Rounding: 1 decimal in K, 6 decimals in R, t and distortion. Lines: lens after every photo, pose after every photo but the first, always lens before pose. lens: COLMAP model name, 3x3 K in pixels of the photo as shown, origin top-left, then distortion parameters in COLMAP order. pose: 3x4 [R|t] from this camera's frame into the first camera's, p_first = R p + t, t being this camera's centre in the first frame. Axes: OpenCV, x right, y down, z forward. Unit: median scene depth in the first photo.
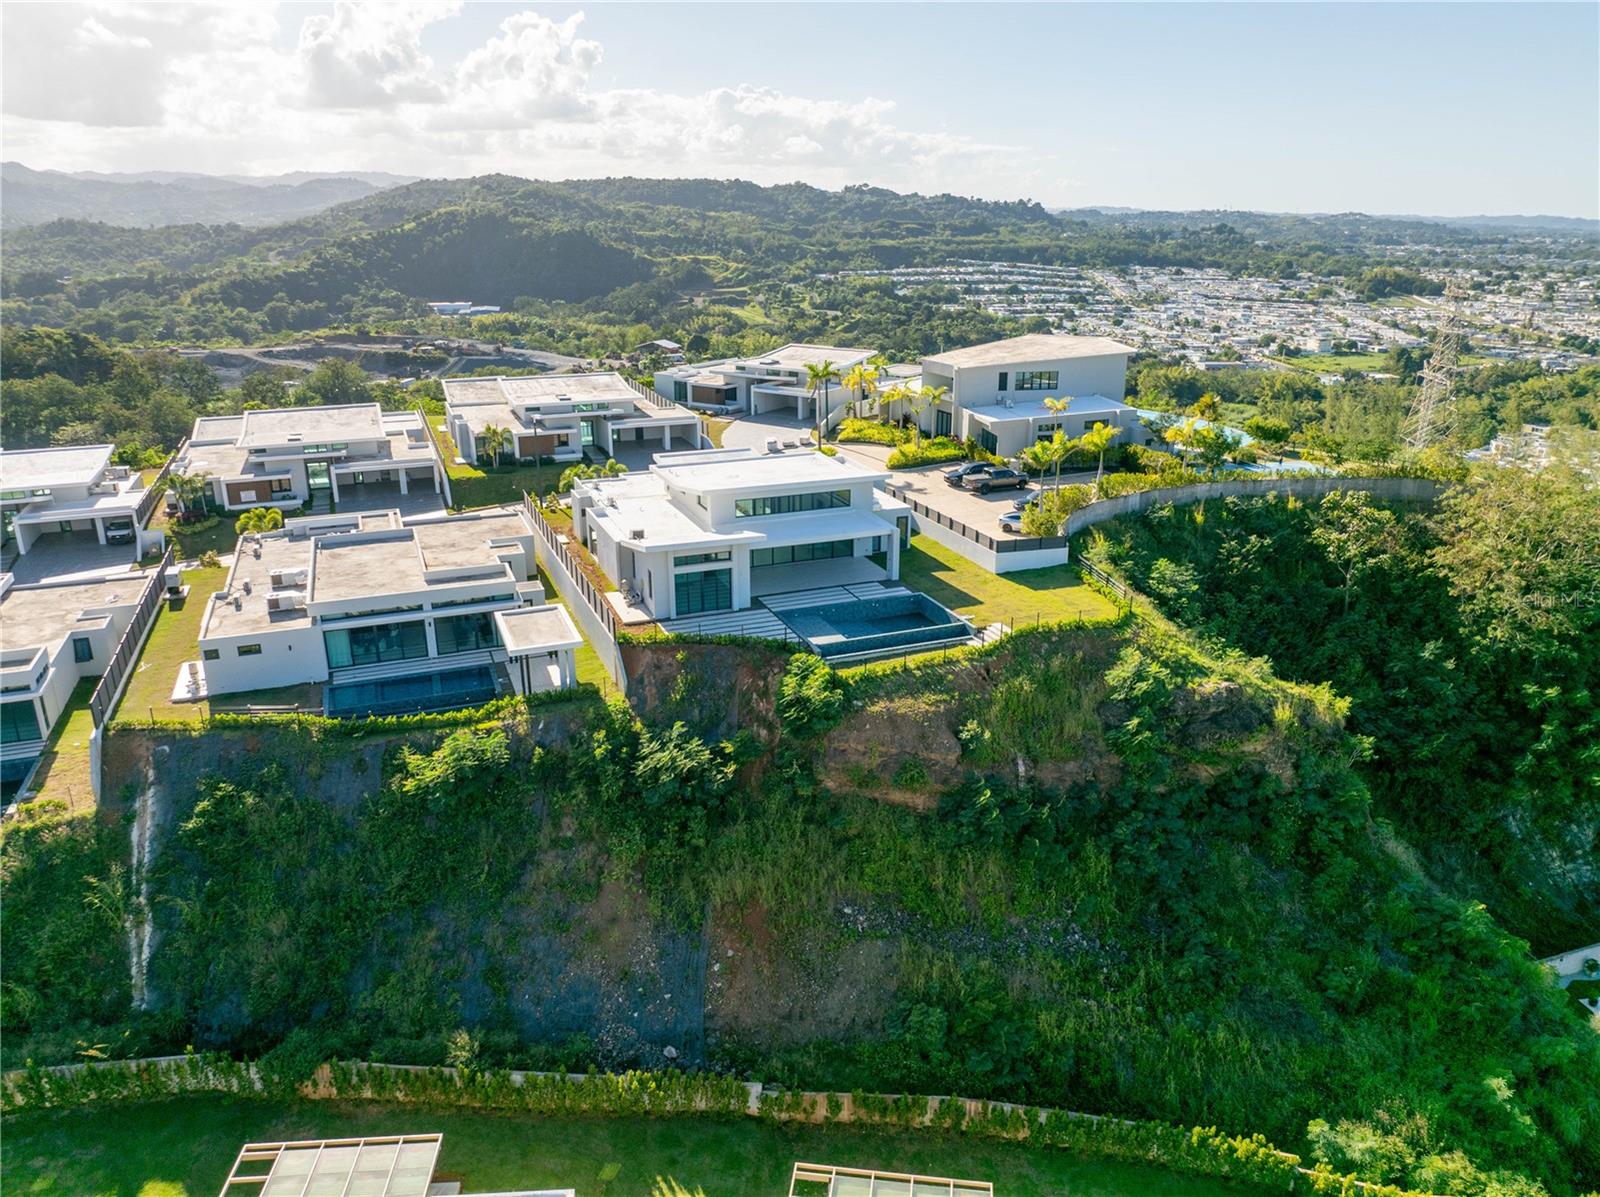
lens RADIAL K [[1121.9, 0, 800.0], [0, 1121.9, 598.5], [0, 0, 1]] dist [-0.031979, -0.002587]
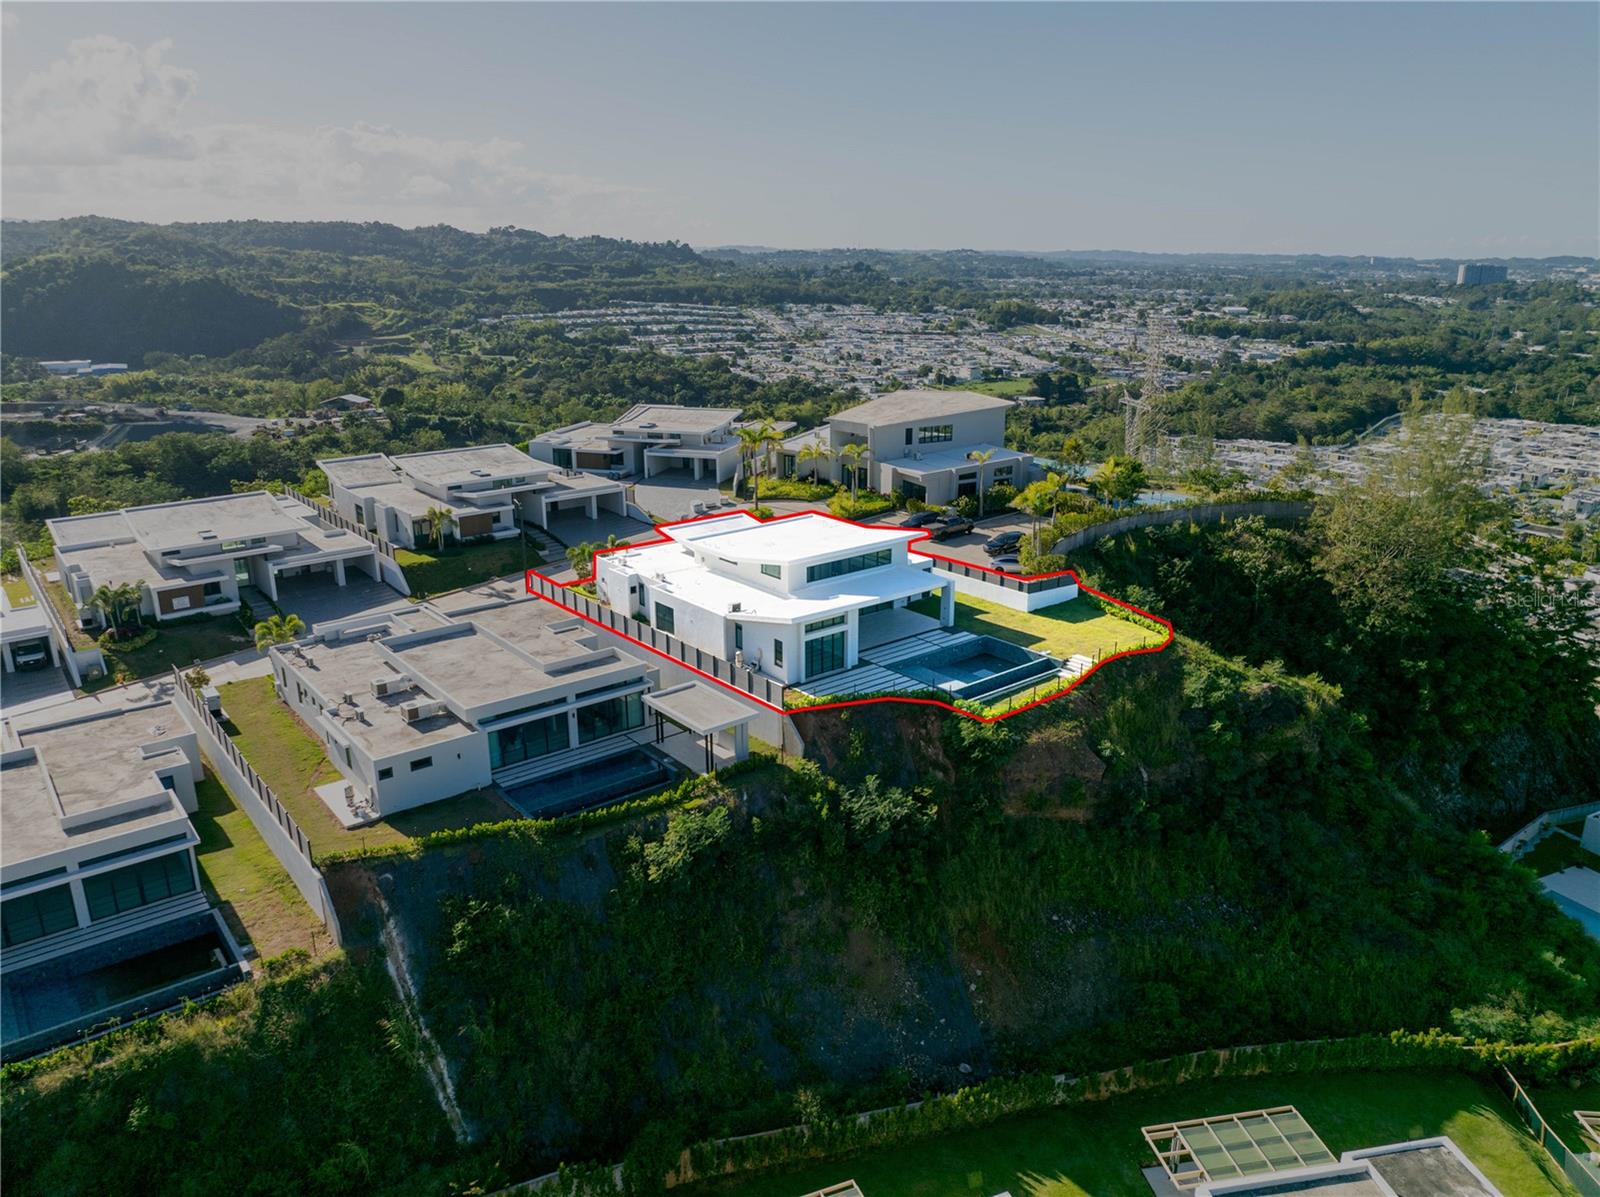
lens RADIAL K [[1121.9, 0, 800.0], [0, 1121.9, 598.5], [0, 0, 1]] dist [-0.031979, -0.002587]
pose [[0.953571, -0.090927, 0.287113, -0.348970], [0.100132, 0.994820, -0.017509, -0.036688], [-0.284034, 0.045445, 0.957737, -0.026657]]
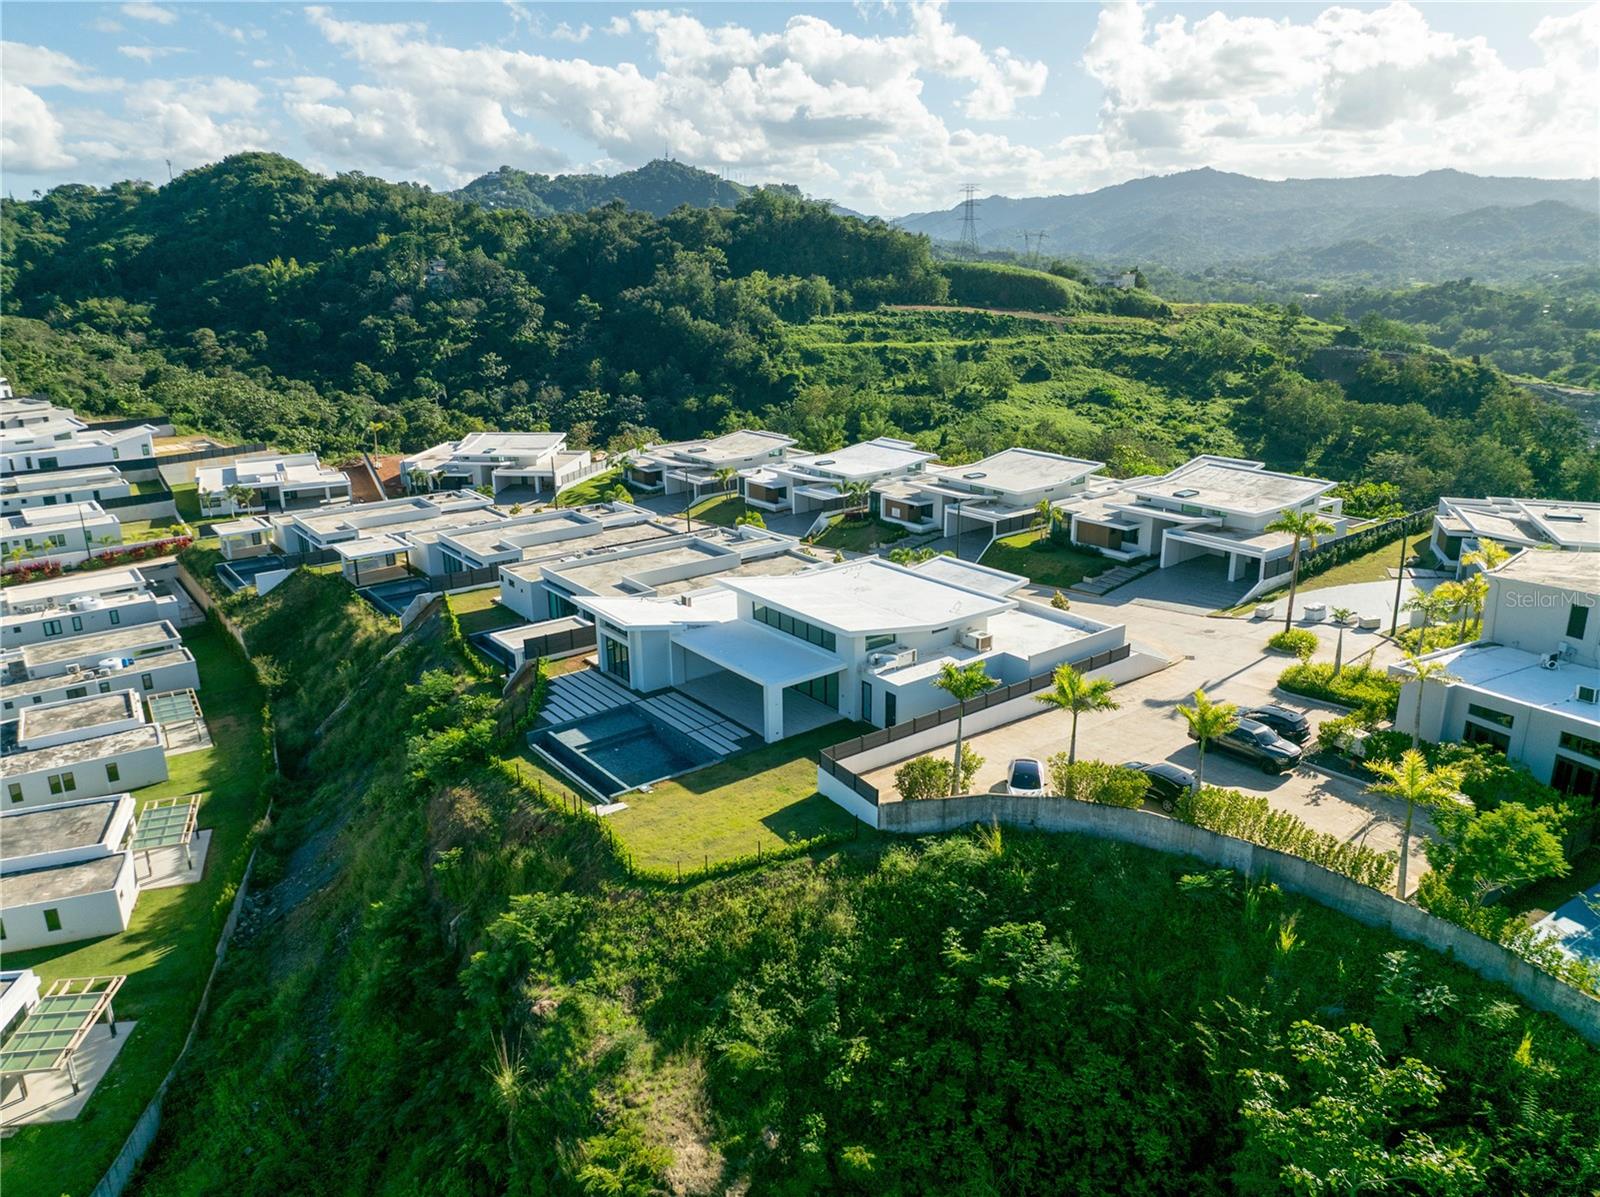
lens RADIAL K [[1121.9, 0, 800.0], [0, 1121.9, 598.5], [0, 0, 1]] dist [-0.031979, -0.002587]
pose [[0.281052, 0.283411, -0.916890, 0.774885], [-0.302824, 0.932780, 0.195499, -0.269420], [0.910663, 0.222711, 0.347983, 0.652680]]
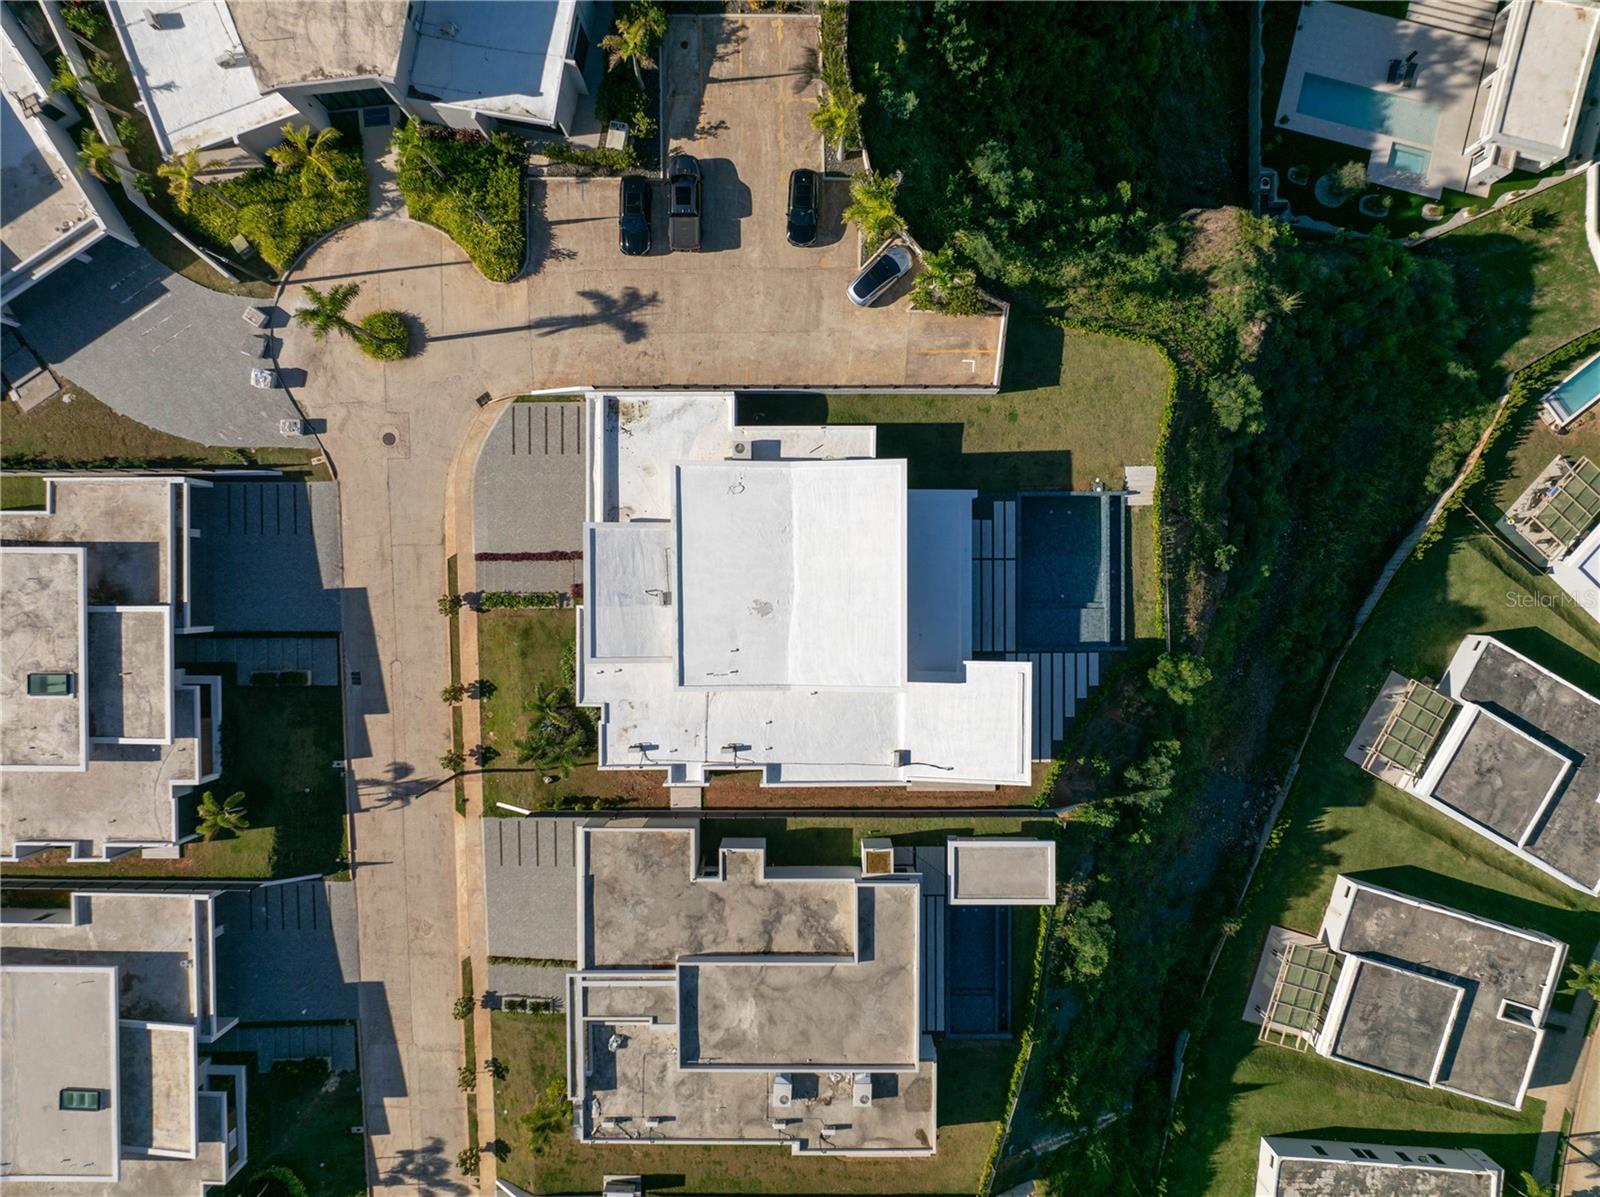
lens RADIAL K [[1121.9, 0, 800.0], [0, 1121.9, 598.5], [0, 0, 1]] dist [-0.031979, -0.002587]
pose [[0.364892, -0.930978, -0.011526, -0.034684], [0.306104, 0.108266, 0.945822, -0.887434], [-0.879292, -0.348651, 0.324482, 0.729093]]
